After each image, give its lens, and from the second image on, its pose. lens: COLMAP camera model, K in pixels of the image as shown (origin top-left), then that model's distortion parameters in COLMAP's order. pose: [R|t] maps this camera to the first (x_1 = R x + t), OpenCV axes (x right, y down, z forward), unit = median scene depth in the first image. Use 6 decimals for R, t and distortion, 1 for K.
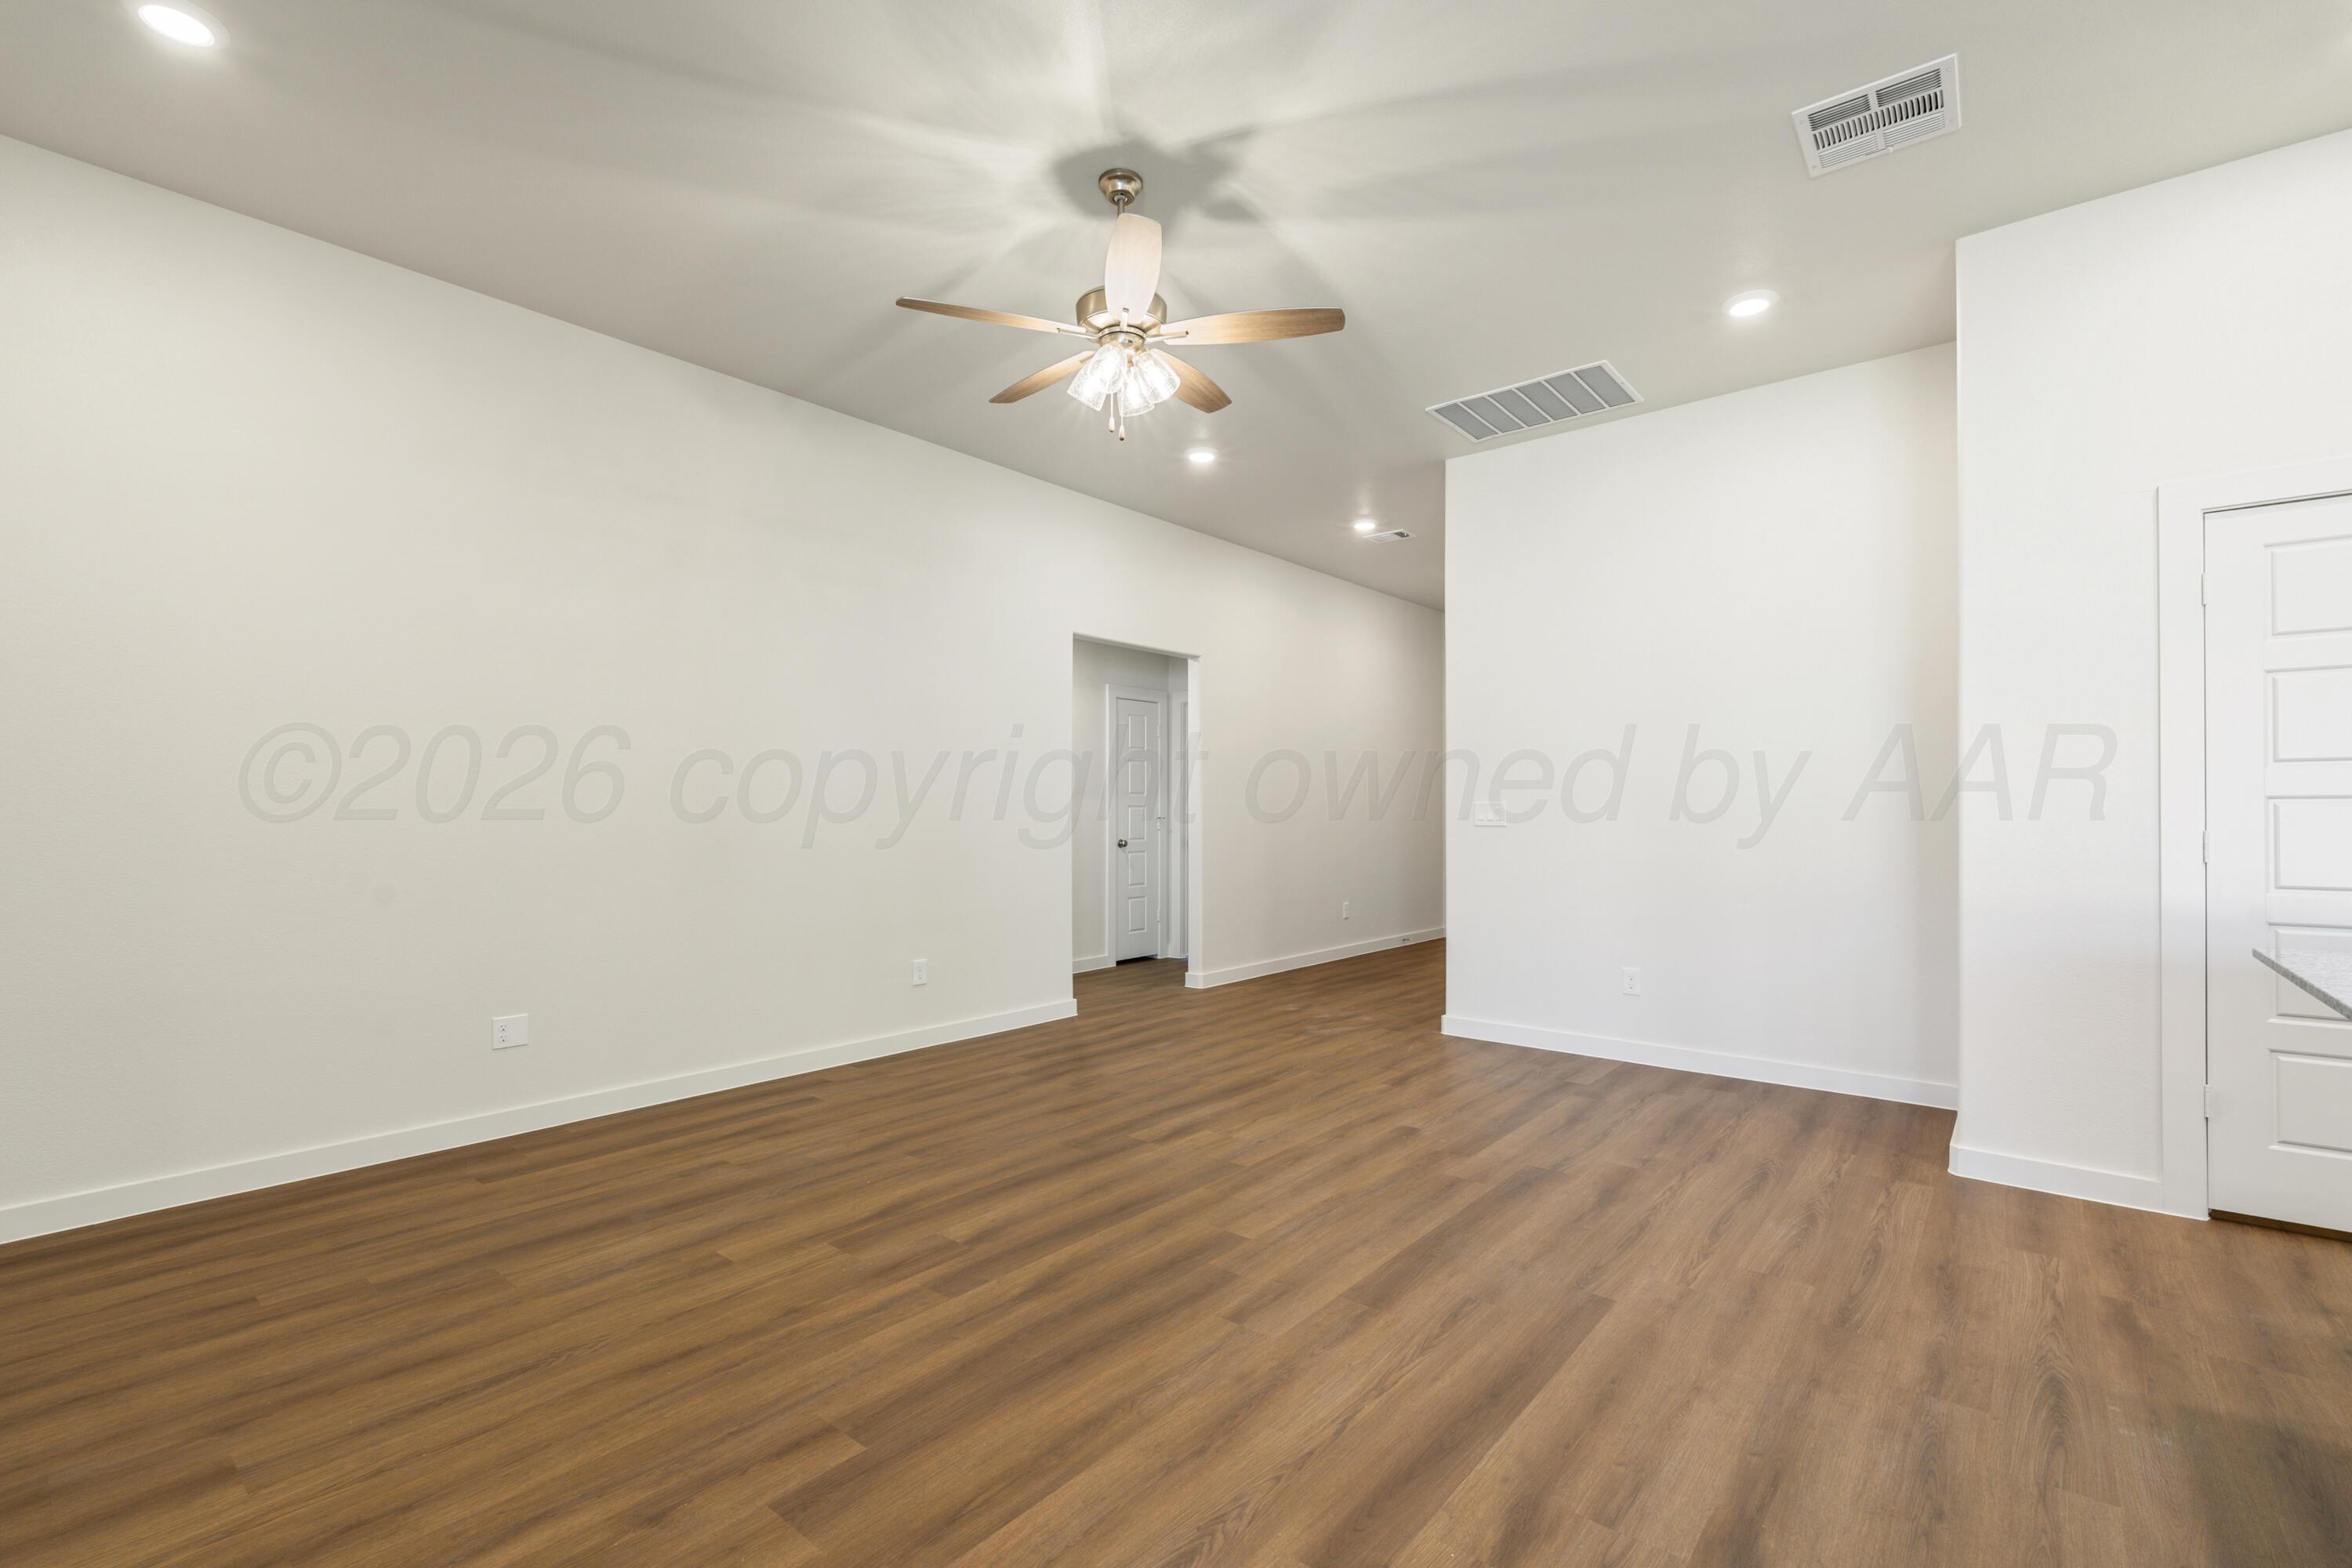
lens RADIAL K [[1036.3, 0, 1183.7], [0, 1036.3, 804.0], [0, 0, 1]] dist [-0.004071, 0.000552]
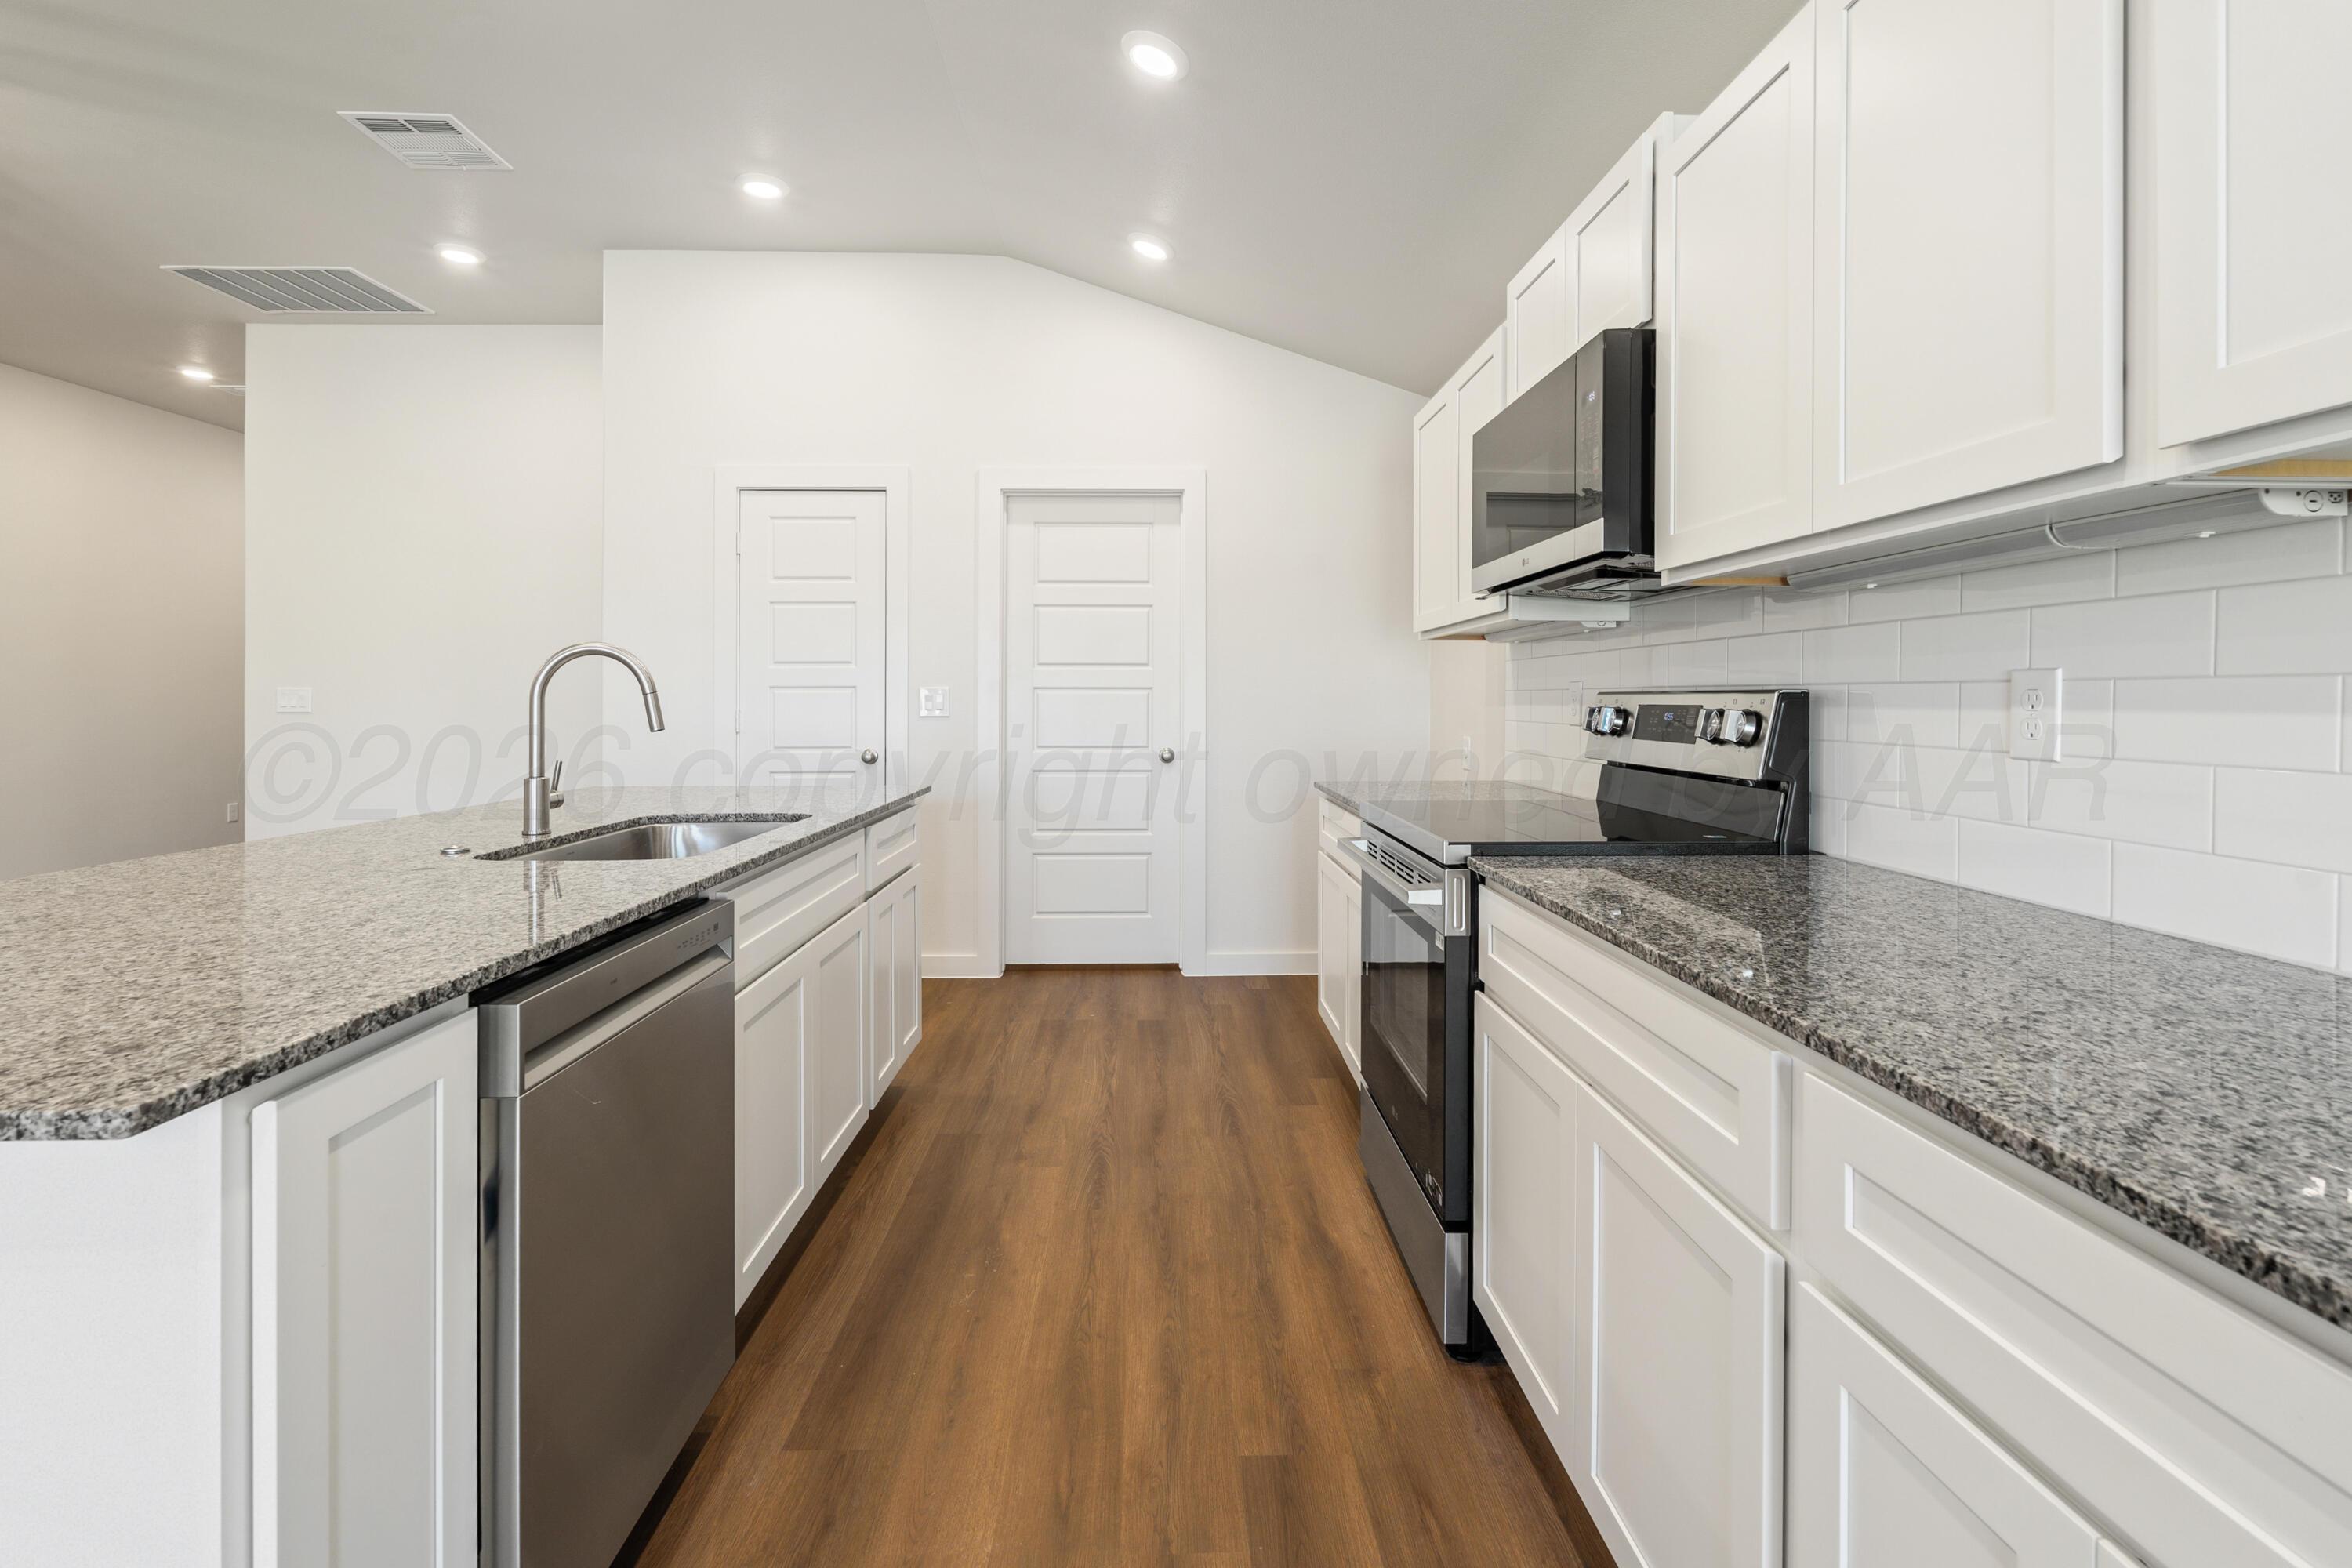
lens RADIAL K [[1036.3, 0, 1180.7], [0, 1036.3, 725.9], [0, 0, 1]] dist [-0.004071, 0.000552]
pose [[0.756554, -0.016254, 0.653730, 0.515283], [-0.007968, 0.999388, 0.034069, -0.000068], [-0.653883, -0.030984, 0.755961, -0.557764]]
